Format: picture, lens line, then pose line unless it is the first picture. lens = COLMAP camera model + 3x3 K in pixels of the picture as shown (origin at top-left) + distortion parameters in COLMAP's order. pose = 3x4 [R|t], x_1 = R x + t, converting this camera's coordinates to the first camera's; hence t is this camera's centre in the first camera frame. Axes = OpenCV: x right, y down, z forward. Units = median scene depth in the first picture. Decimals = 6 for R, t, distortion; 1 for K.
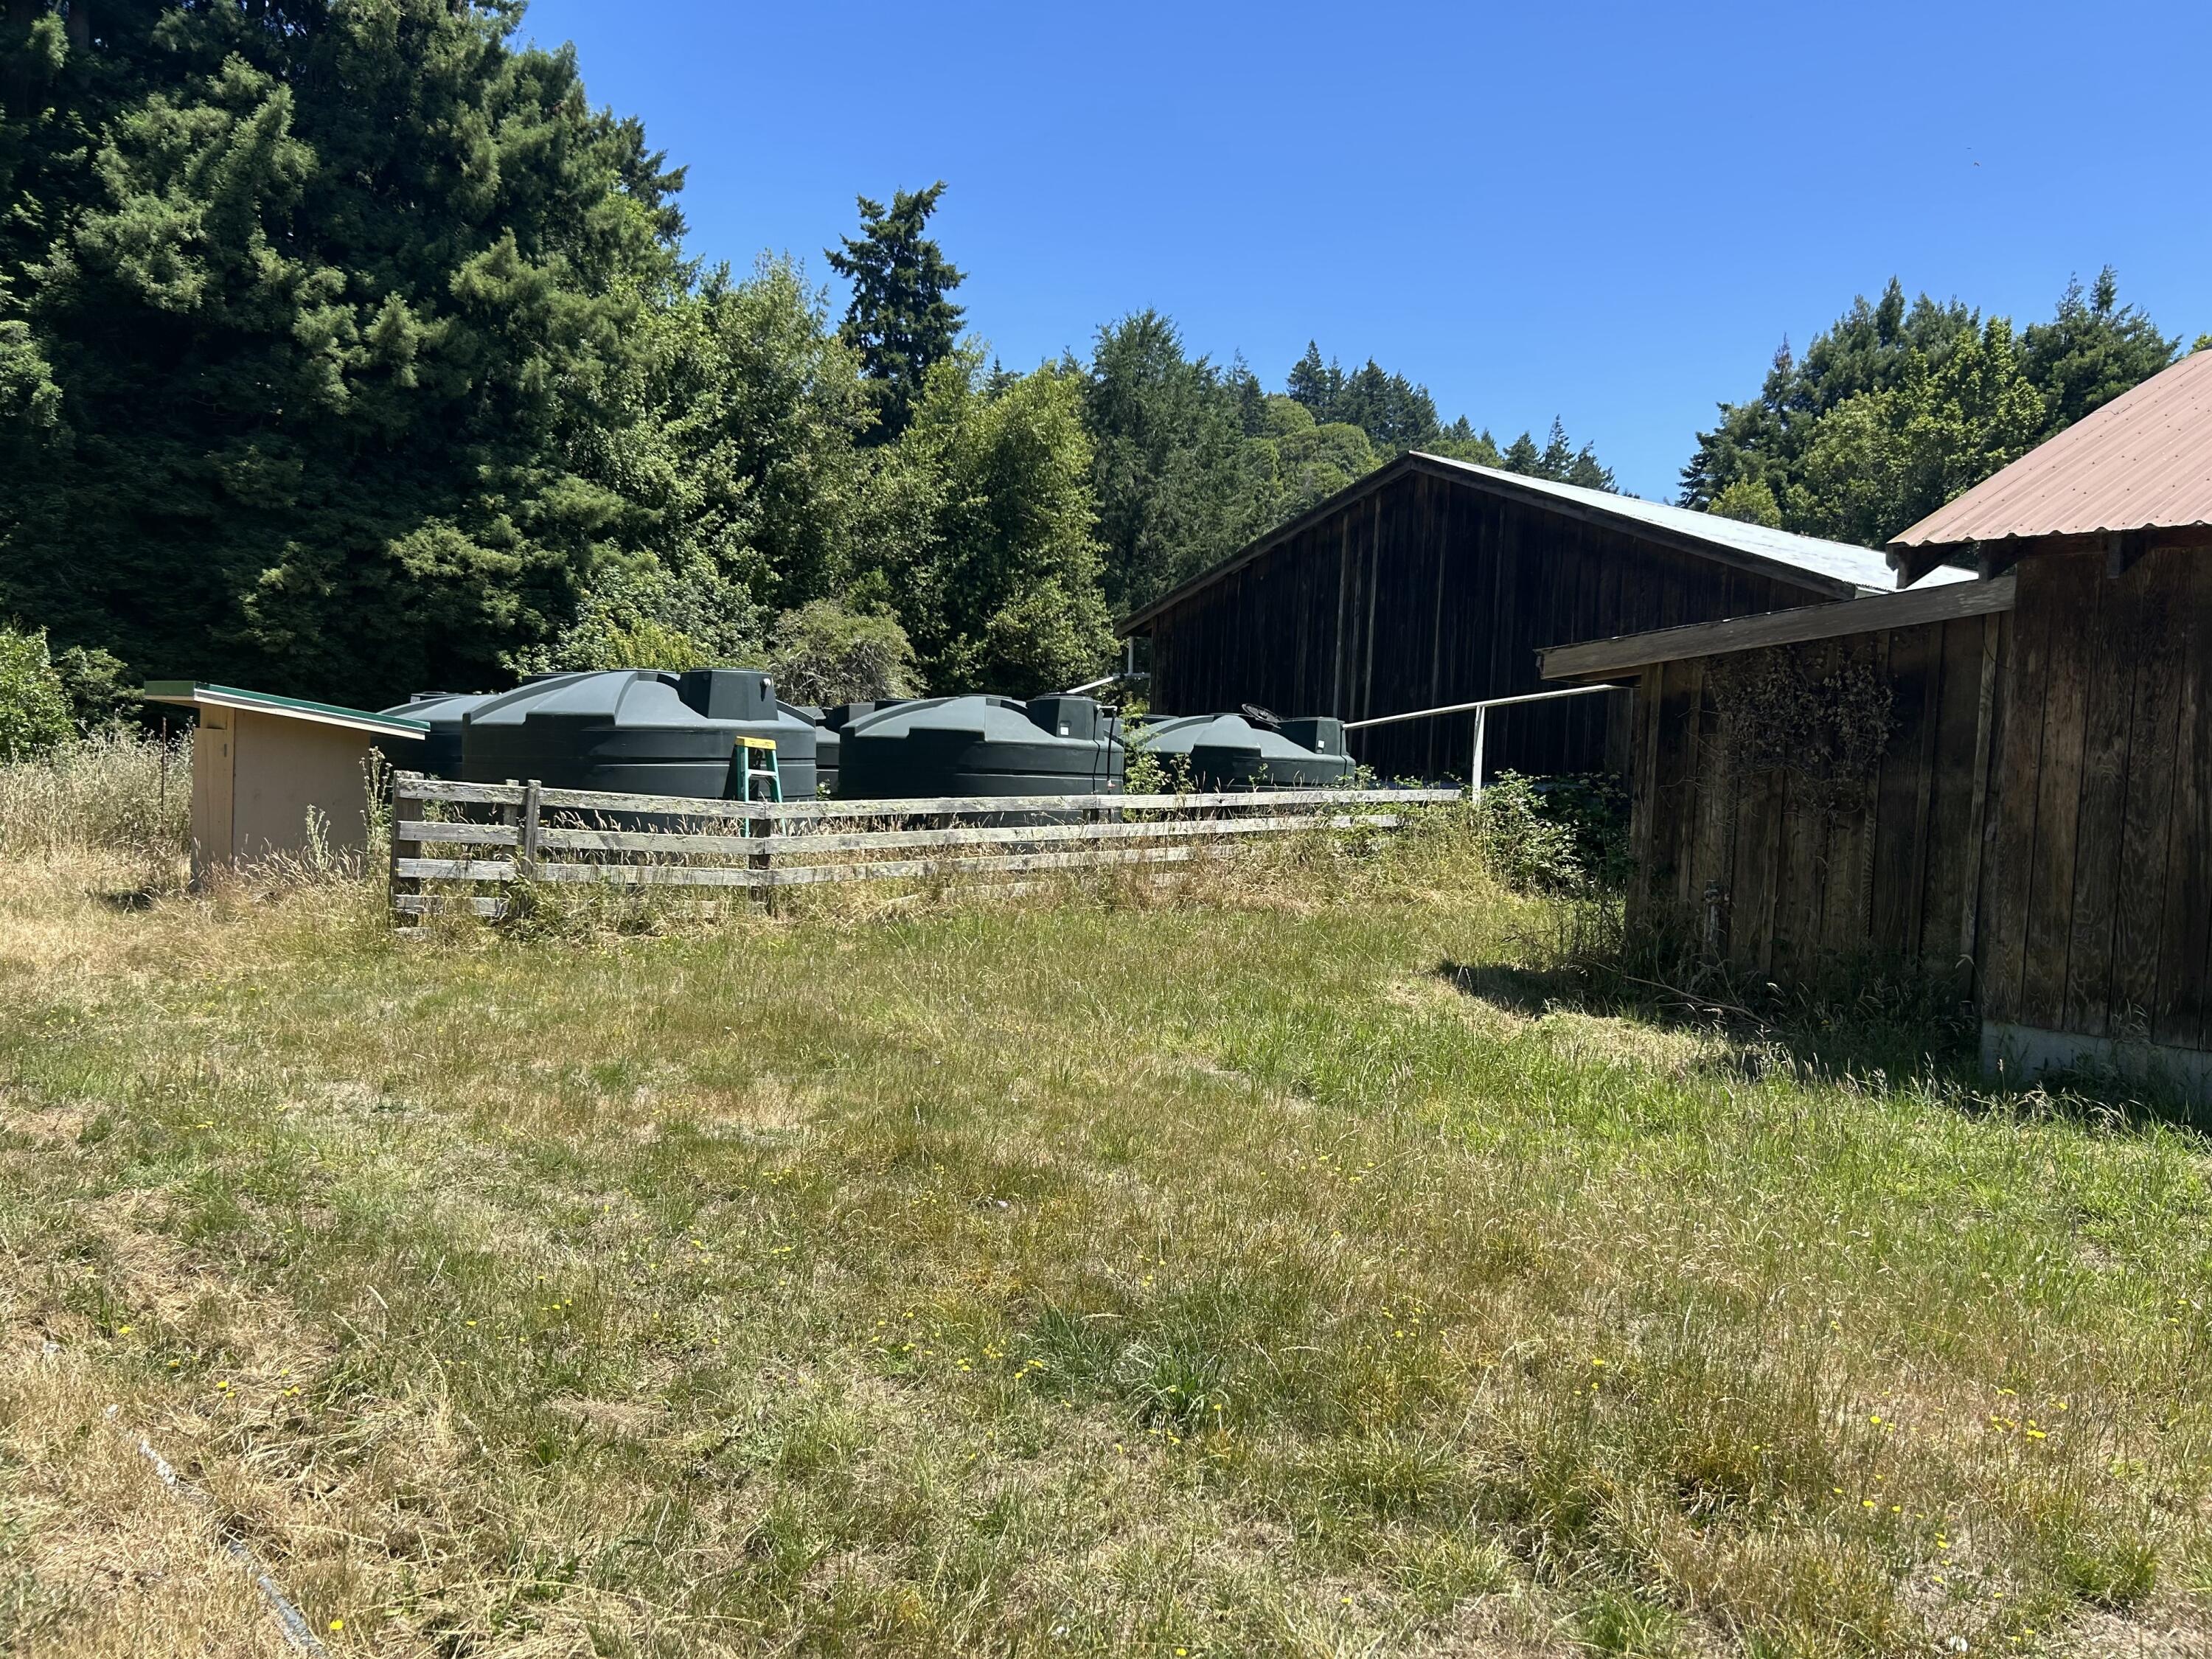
lens RADIAL K [[1661.2, 0, 1105.5], [0, 1661.2, 839.7], [0, 0, 1]] dist [0.052677, -0.063913]
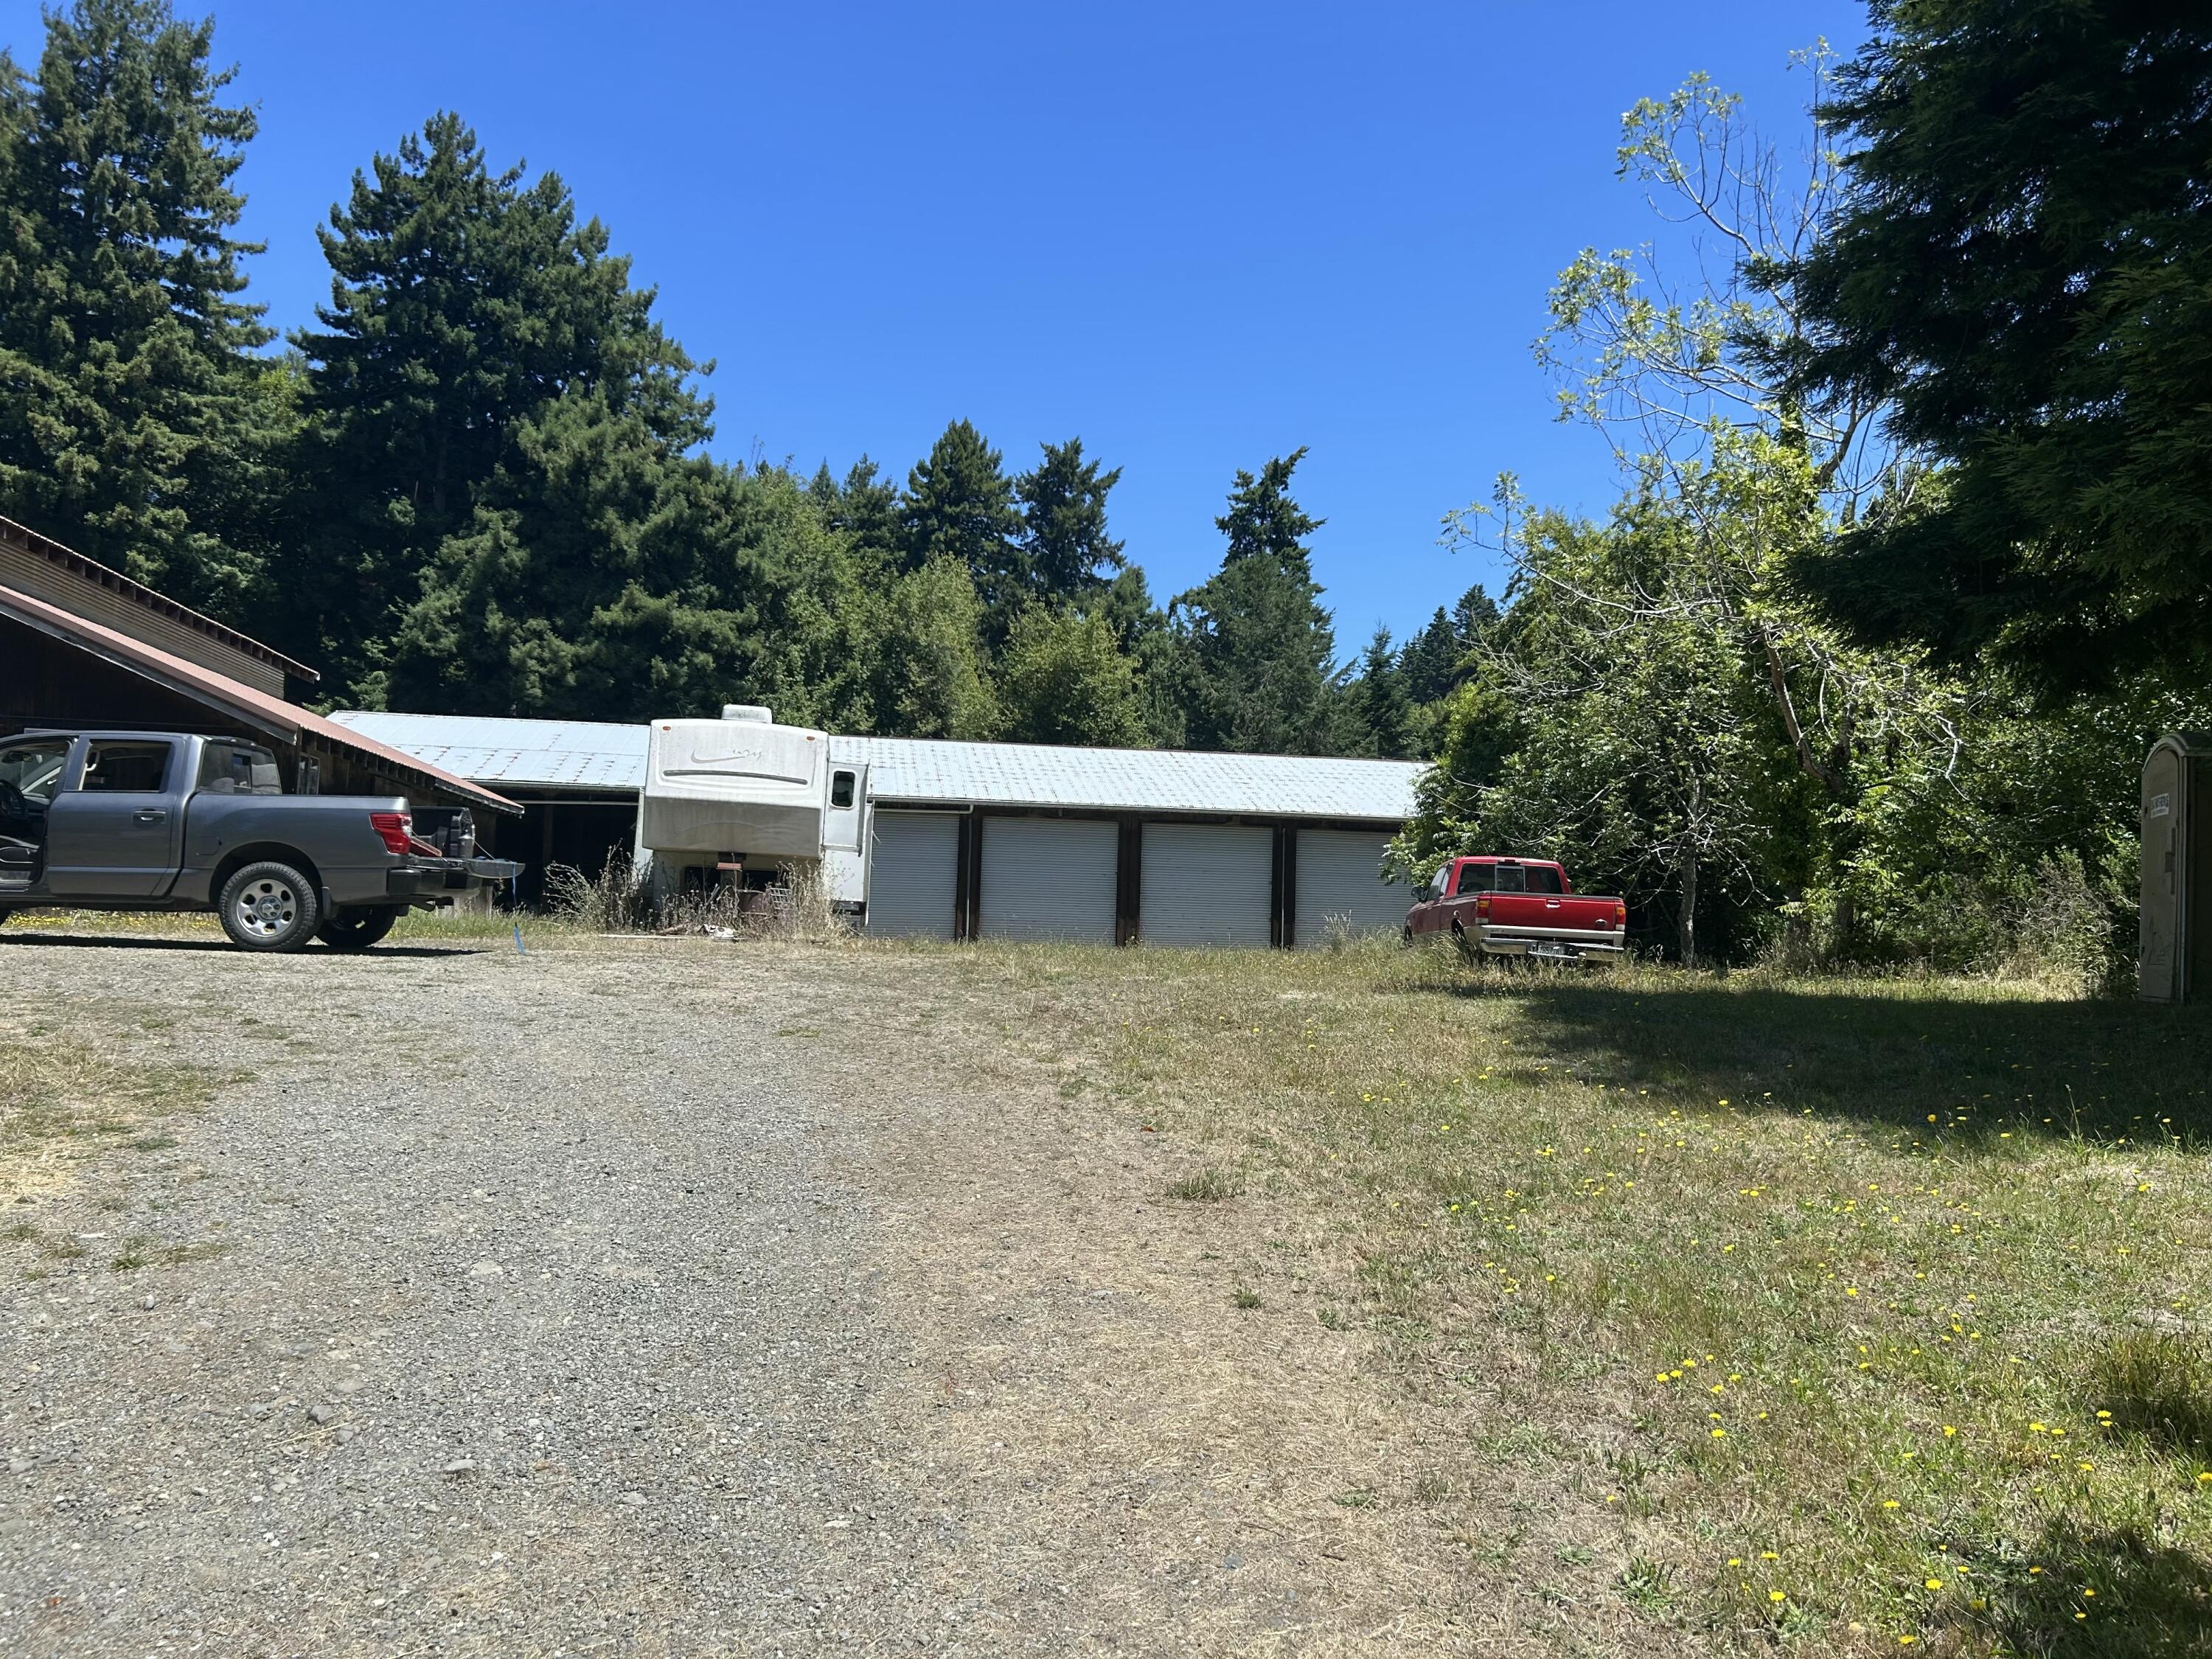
lens RADIAL K [[1663.7, 0, 1114.7], [0, 1663.7, 823.8], [0, 0, 1]] dist [0.042940, -0.052452]
pose [[0.863215, -0.045294, -0.502801, 0.907667], [-0.023499, 0.991282, -0.129642, 0.059389], [0.504290, 0.123724, 0.854625, -0.088886]]
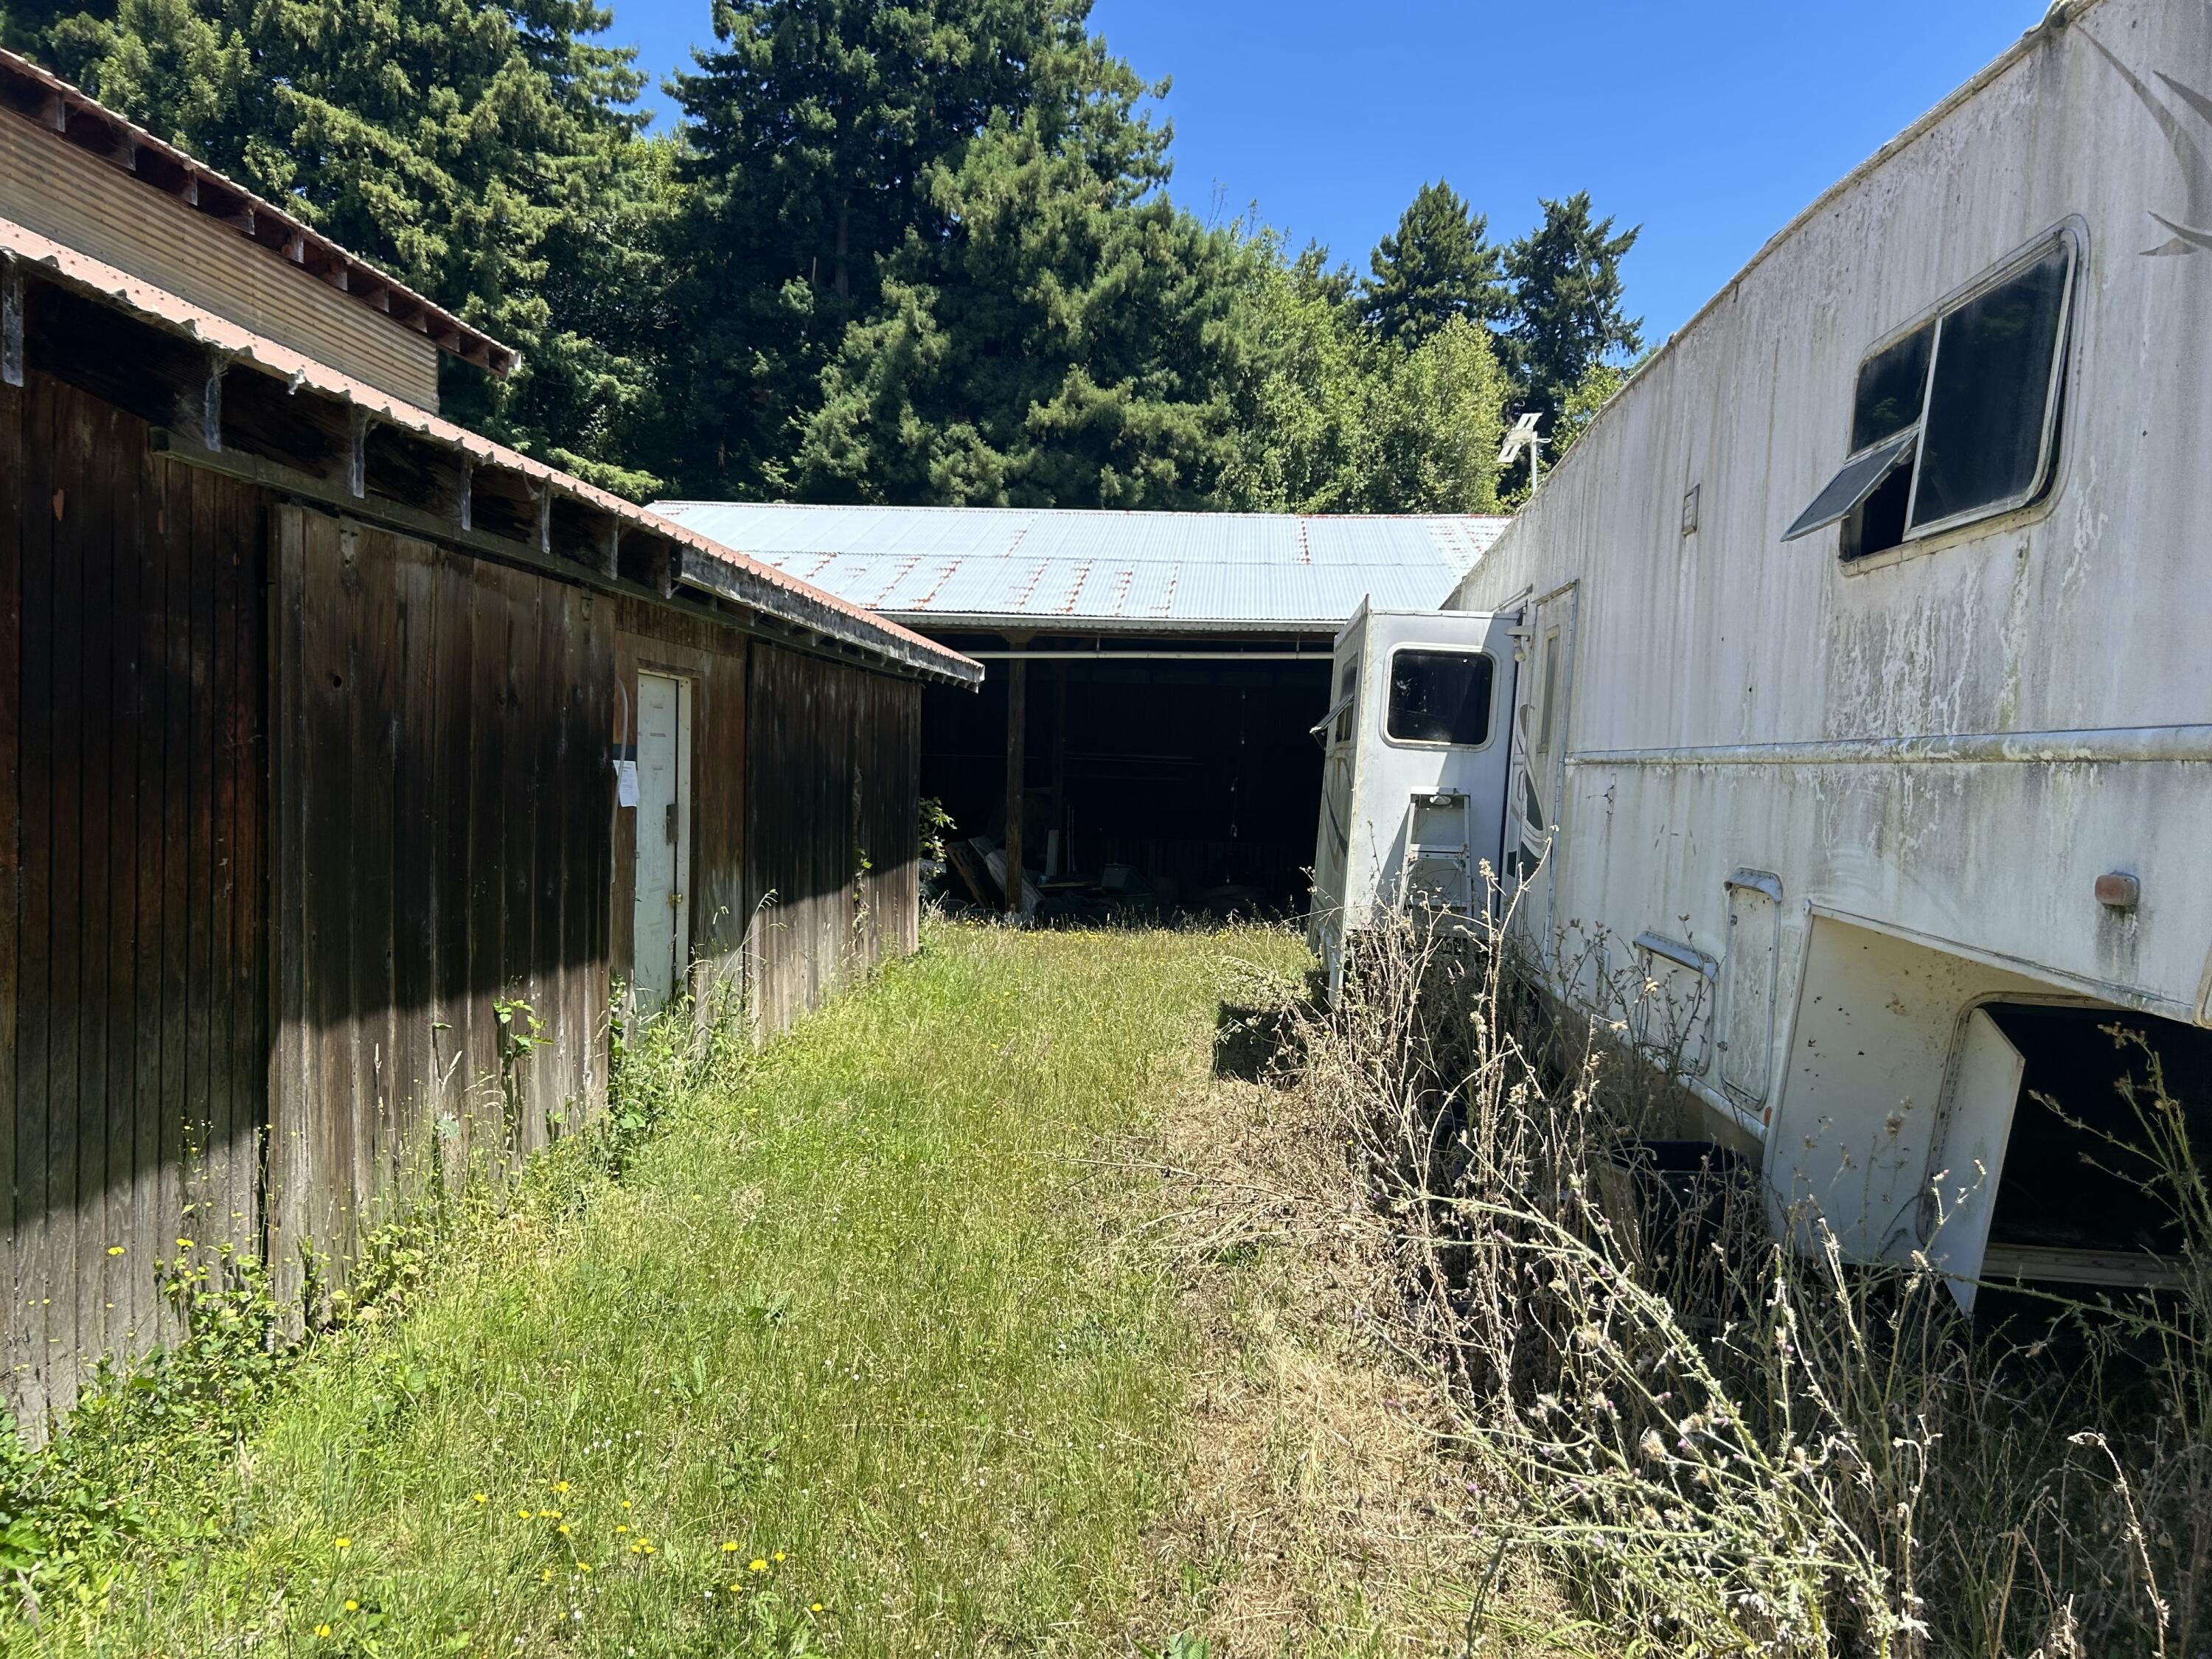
lens RADIAL K [[1661.2, 0, 1105.5], [0, 1661.2, 839.7], [0, 0, 1]] dist [0.052677, -0.063913]
pose [[0.717735, 0.008292, -0.696267, 0.559774], [-0.036985, 0.998972, -0.026229, 0.009113], [0.695333, 0.044577, 0.717304, 0.188483]]
